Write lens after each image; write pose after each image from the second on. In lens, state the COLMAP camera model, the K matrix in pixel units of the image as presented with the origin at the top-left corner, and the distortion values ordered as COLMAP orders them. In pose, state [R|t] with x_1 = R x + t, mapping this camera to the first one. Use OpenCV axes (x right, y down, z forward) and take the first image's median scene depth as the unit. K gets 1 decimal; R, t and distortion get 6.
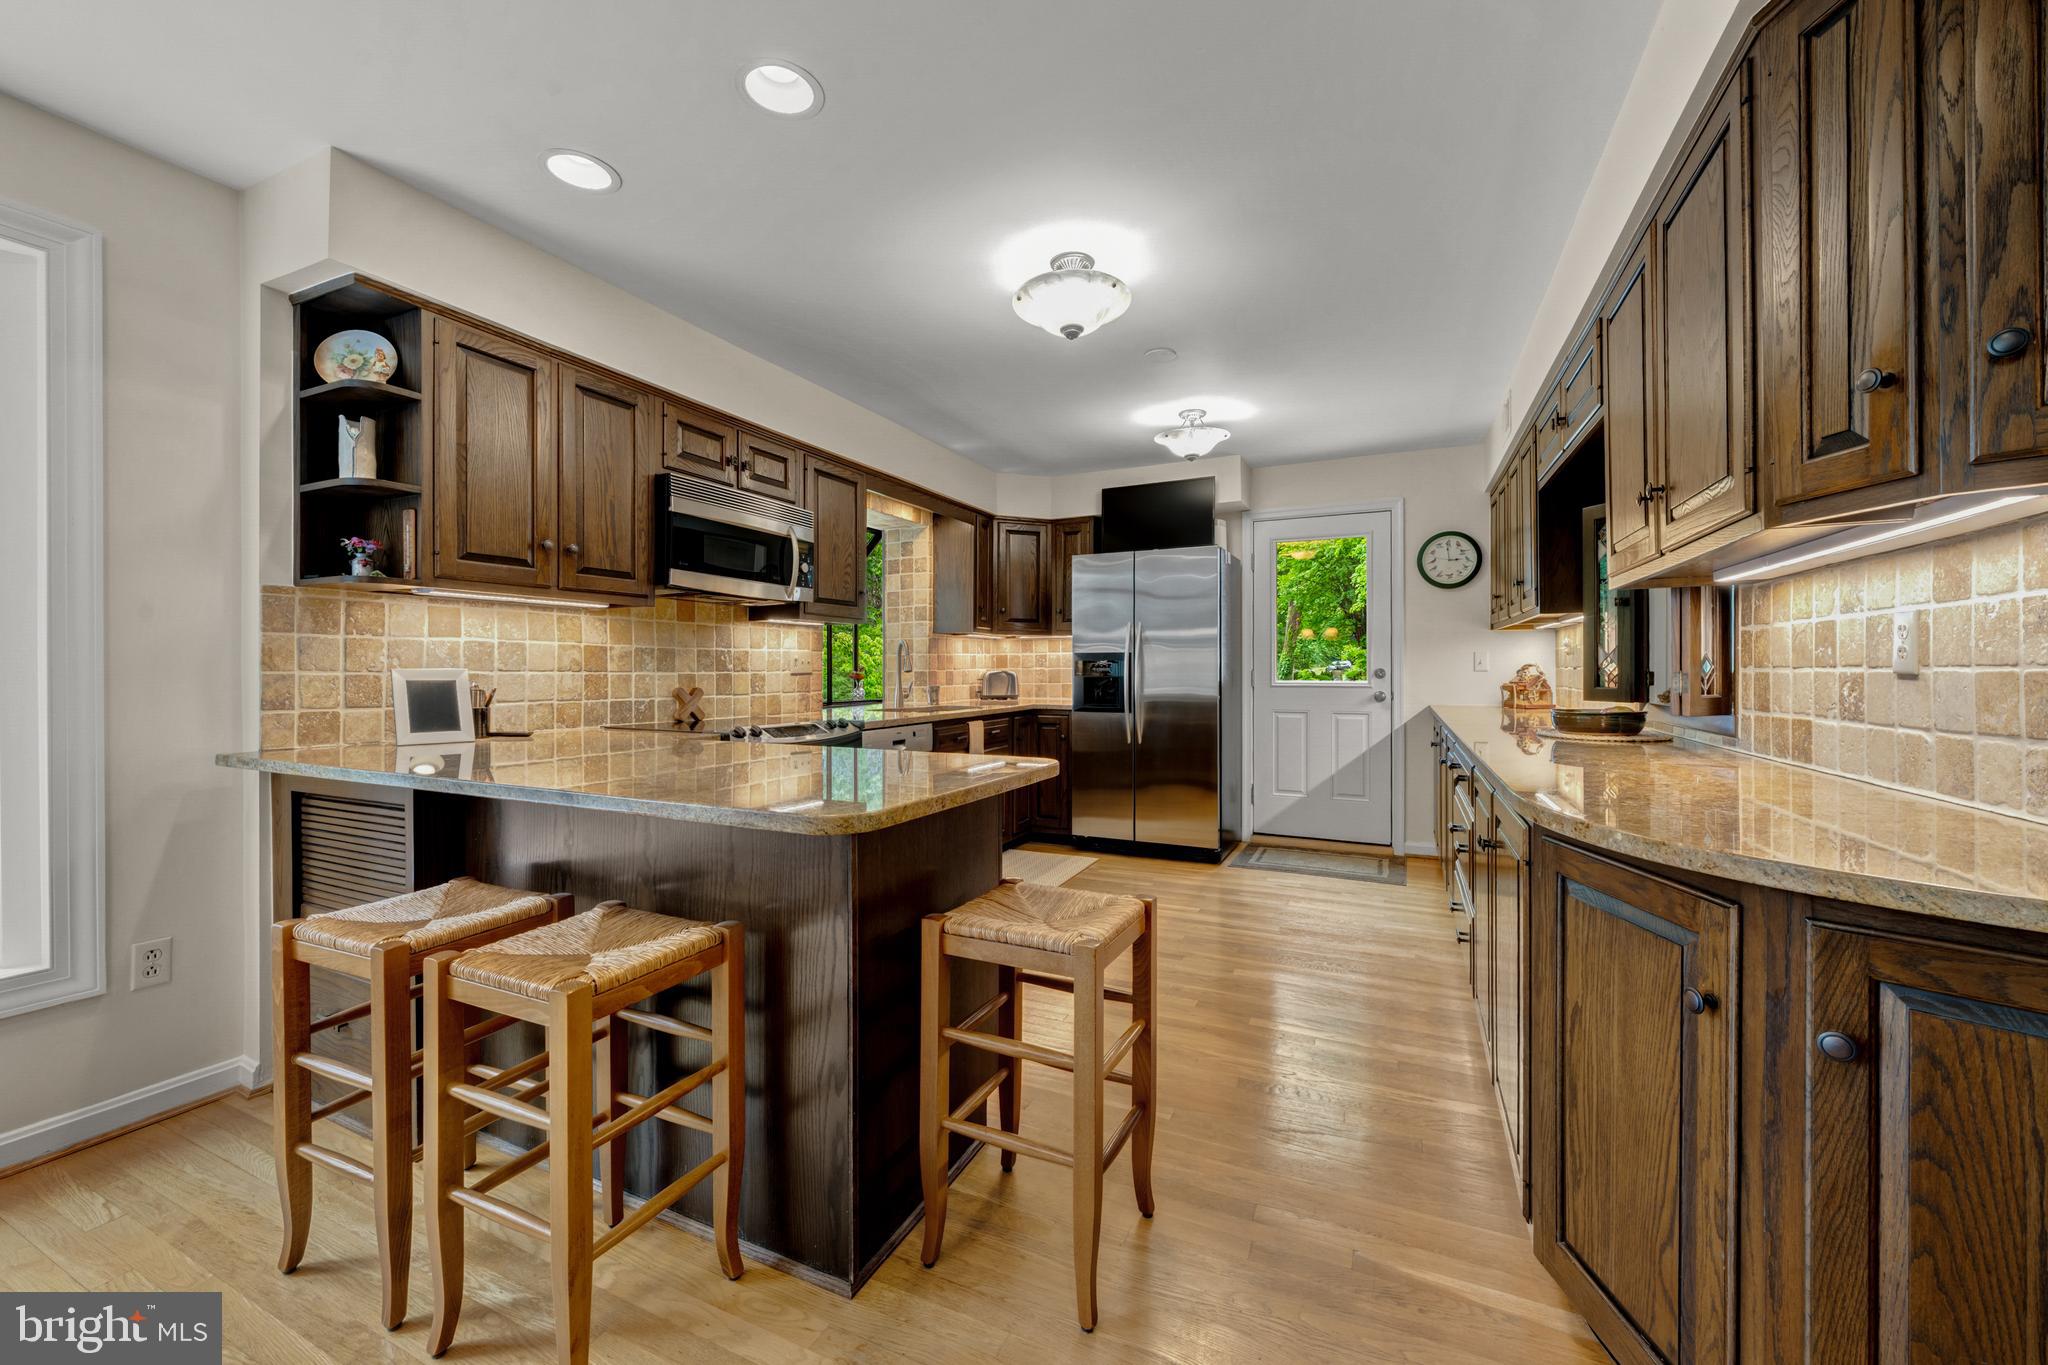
lens RADIAL K [[796.6, 0, 1022.3], [0, 796.6, 674.0], [0, 0, 1]] dist [-0.006004, 0.000315]
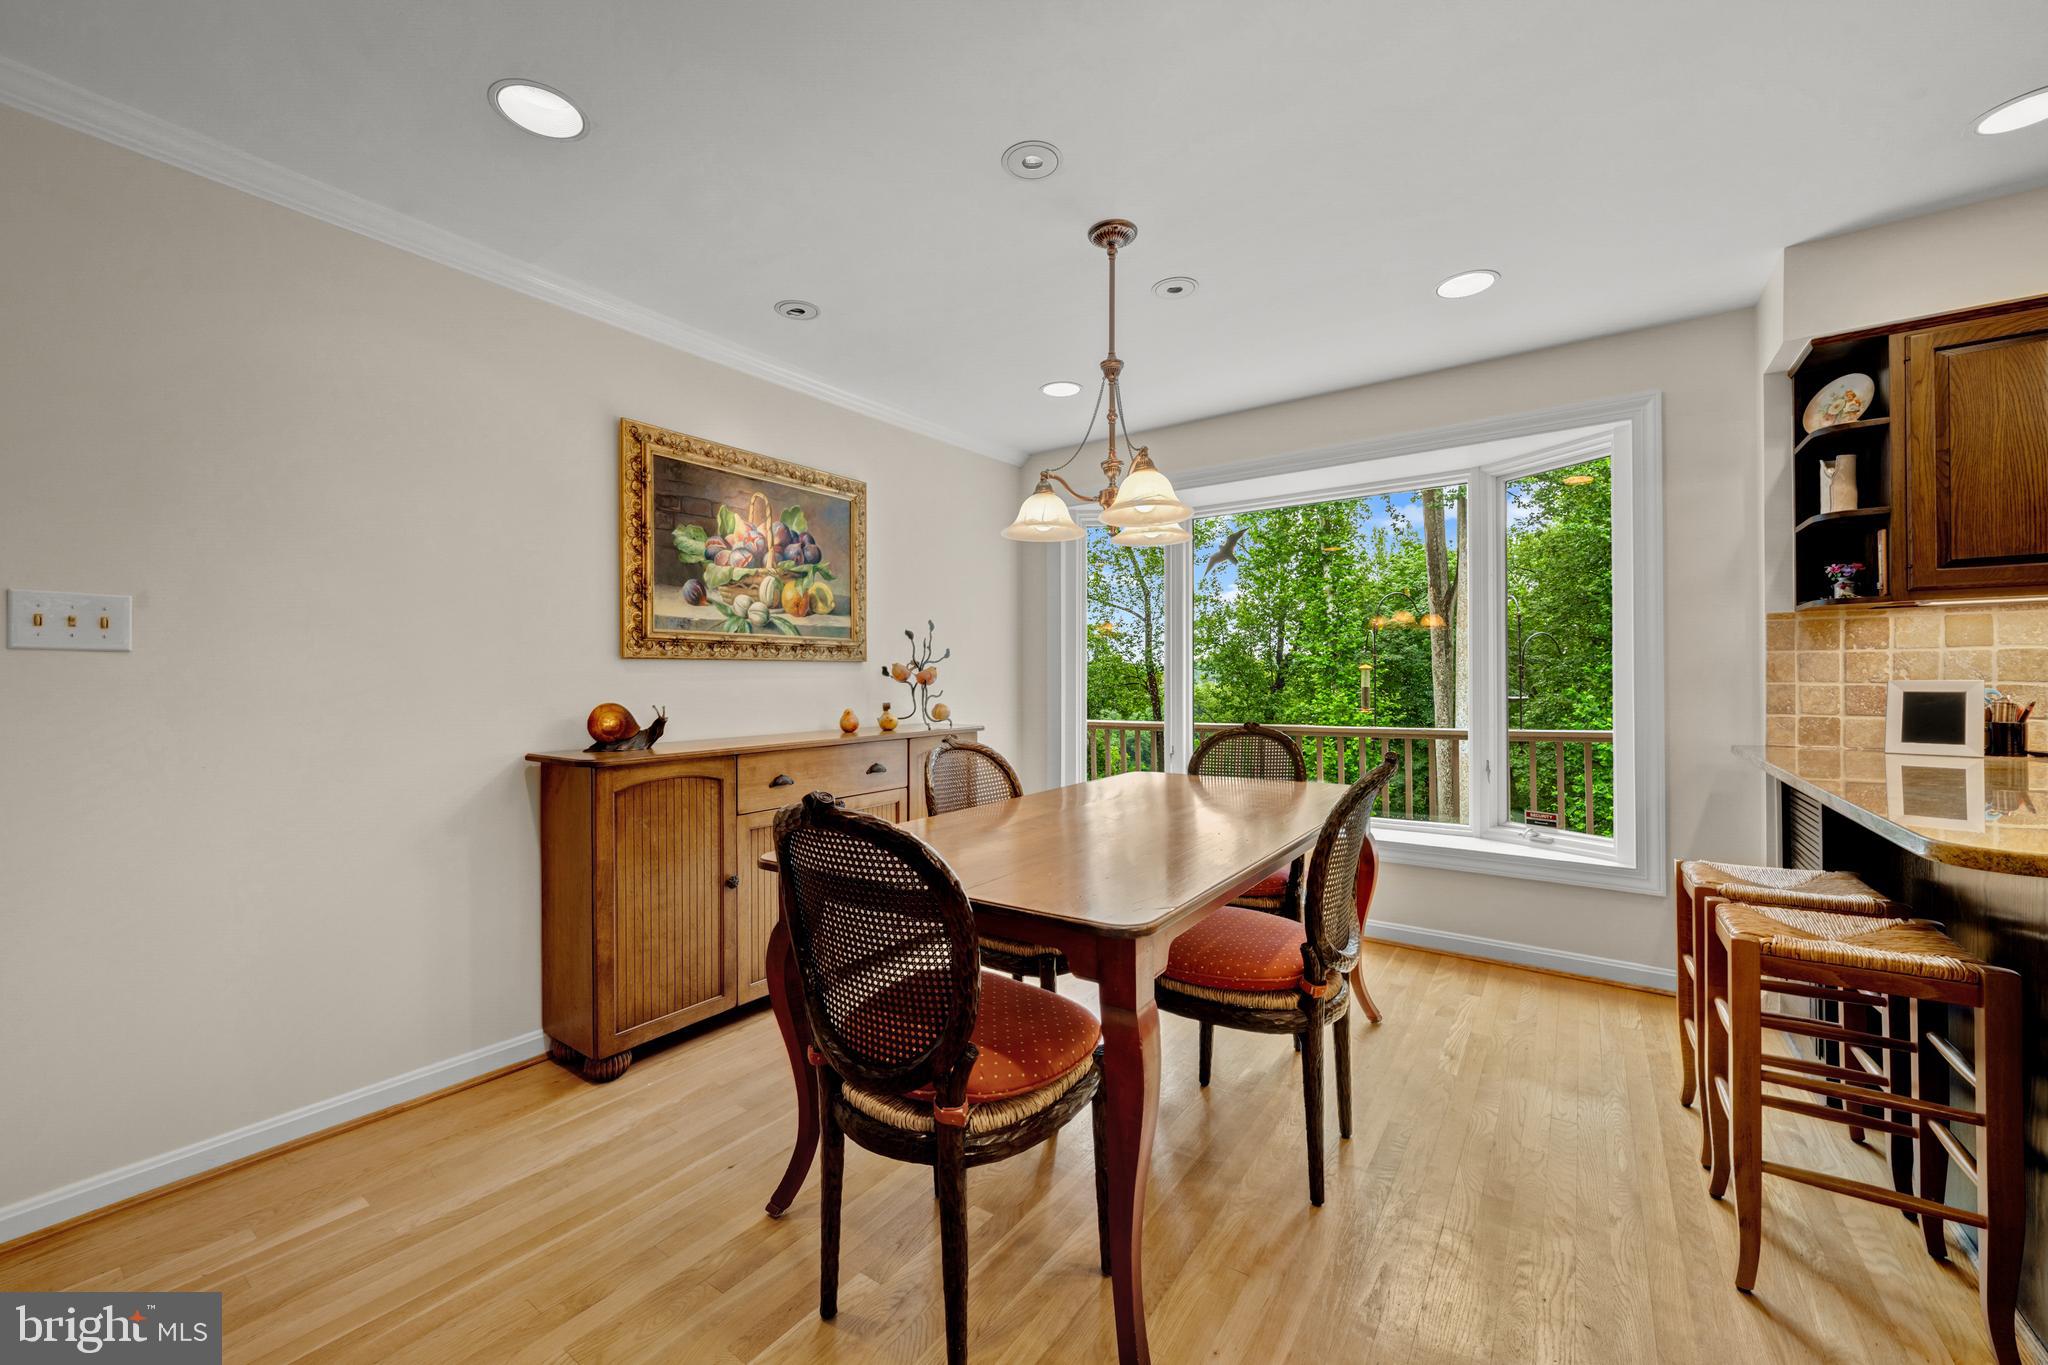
lens RADIAL K [[796.6, 0, 1024.1], [0, 796.6, 683.3], [0, 0, 1]] dist [-0.006004, 0.000315]
pose [[-0.186426, 0.001912, -0.982467, 0.348123], [-0.000250, 0.999998, 0.001993, -0.003095], [0.982469, 0.000617, -0.186425, 0.055569]]
